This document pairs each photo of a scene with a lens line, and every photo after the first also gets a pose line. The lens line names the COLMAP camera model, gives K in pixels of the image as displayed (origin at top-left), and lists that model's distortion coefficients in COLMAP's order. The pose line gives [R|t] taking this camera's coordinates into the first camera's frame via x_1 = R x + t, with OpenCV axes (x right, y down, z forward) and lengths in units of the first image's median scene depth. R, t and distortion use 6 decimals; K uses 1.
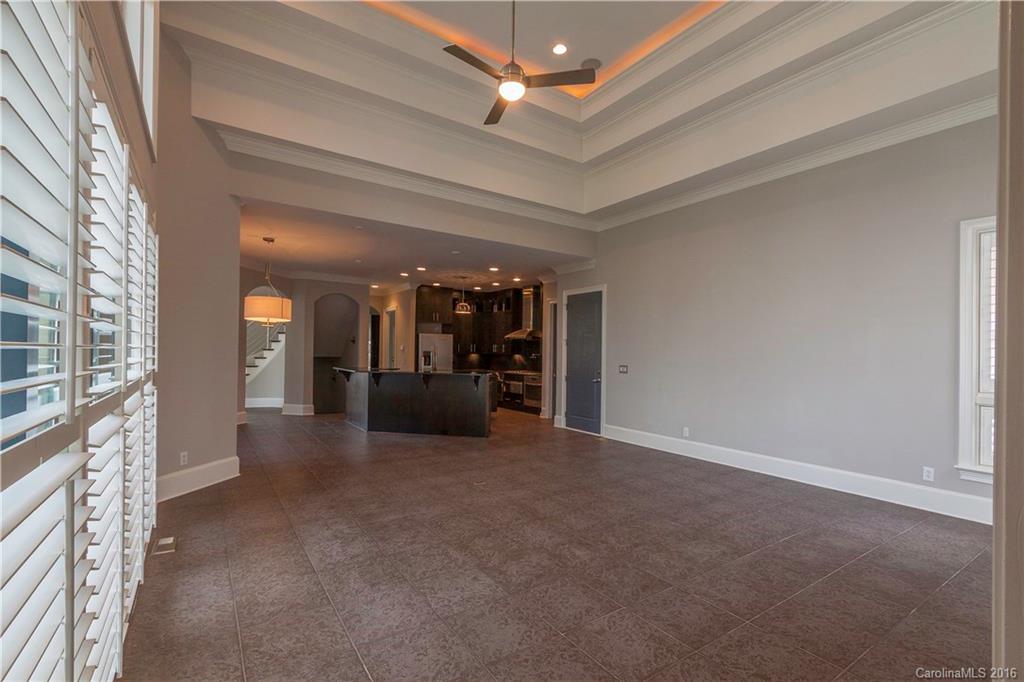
lens RADIAL K [[468.1, 0, 512.8], [0, 468.1, 348.6], [0, 0, 1]] dist [-0.003671, -0.000705]
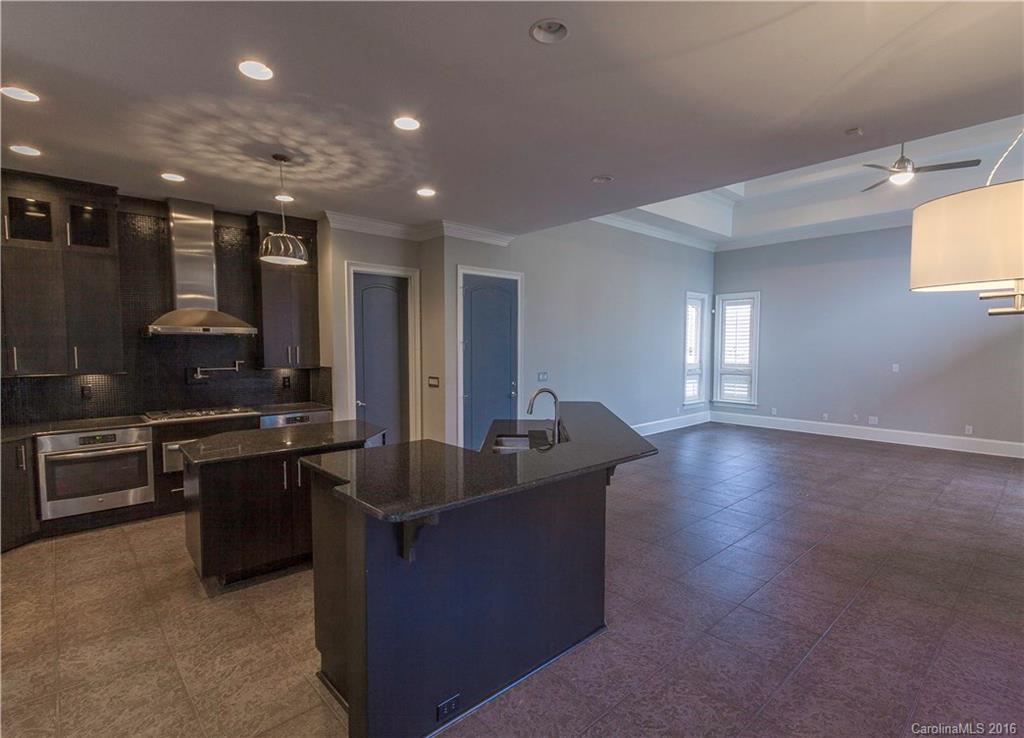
lens RADIAL K [[502.0, 0, 512.0], [0, 502.0, 369.0], [0, 0, 1]] dist [-0.001970, -0.000062]
pose [[-0.156308, -0.062750, 0.985713, -0.598576], [-0.008930, 0.998029, 0.062118, -0.024895], [-0.987668, 0.000907, -0.156560, 1.054281]]
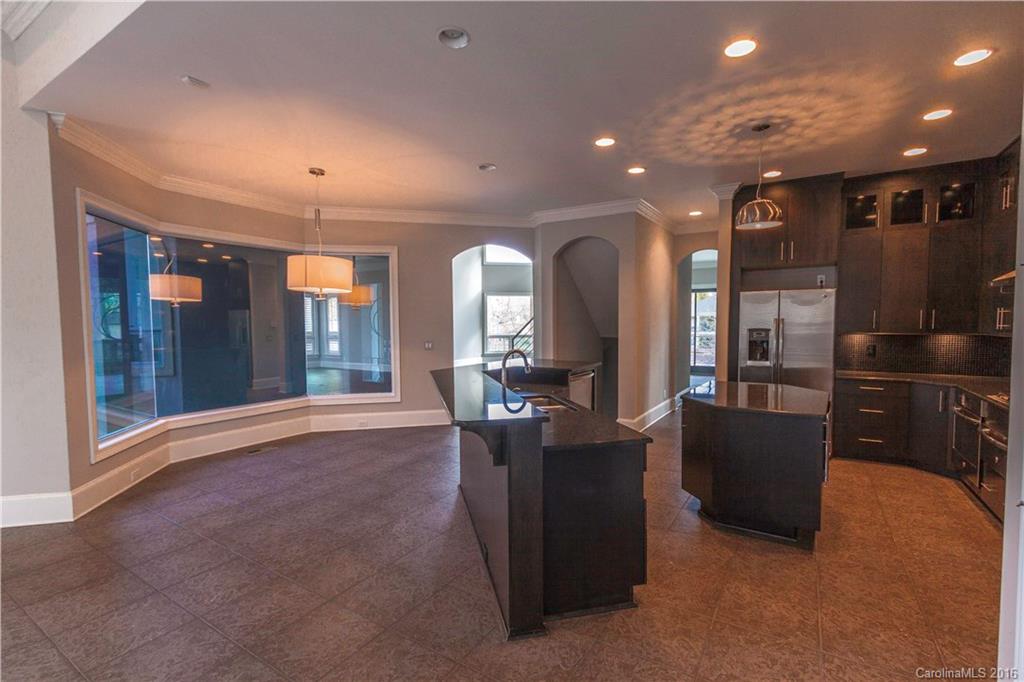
lens RADIAL K [[468.1, 0, 512.8], [0, 468.1, 348.6], [0, 0, 1]] dist [-0.003671, -0.000705]
pose [[0.412115, 0.031979, -0.910570, 0.179822], [0.017929, 0.998906, 0.043196, 0.000790], [0.910955, -0.034128, 0.411091, 0.792526]]
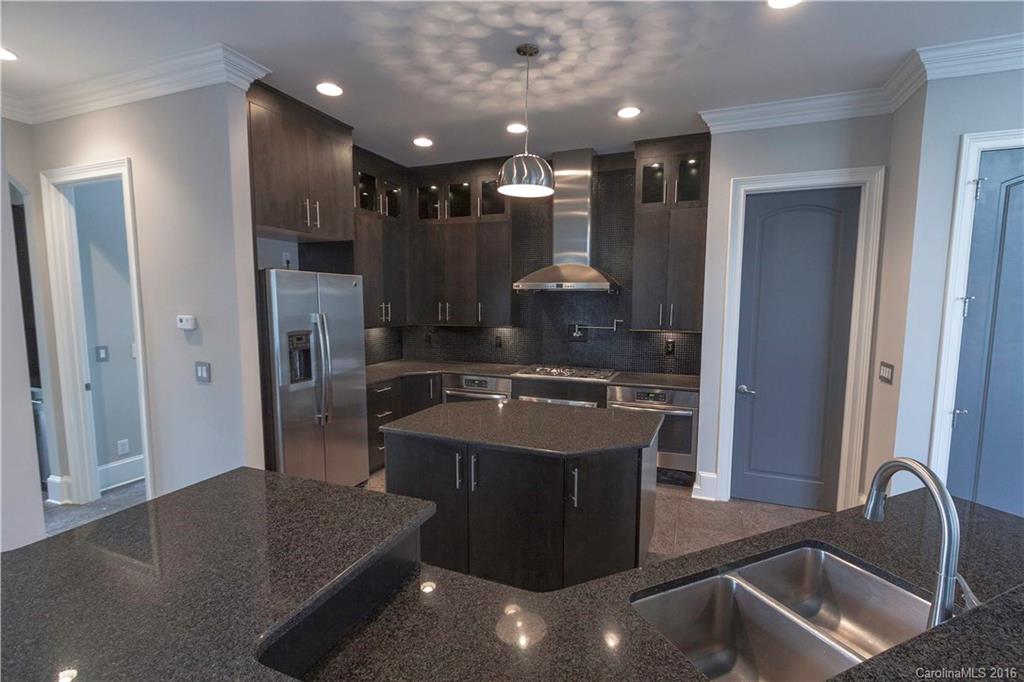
lens RADIAL K [[468.1, 0, 512.8], [0, 468.1, 348.6], [0, 0, 1]] dist [-0.003671, -0.000705]
pose [[0.826223, -0.068226, 0.559196, -0.315443], [0.004036, 0.993331, 0.115230, -0.021963], [-0.563328, -0.092949, 0.820988, 0.921801]]
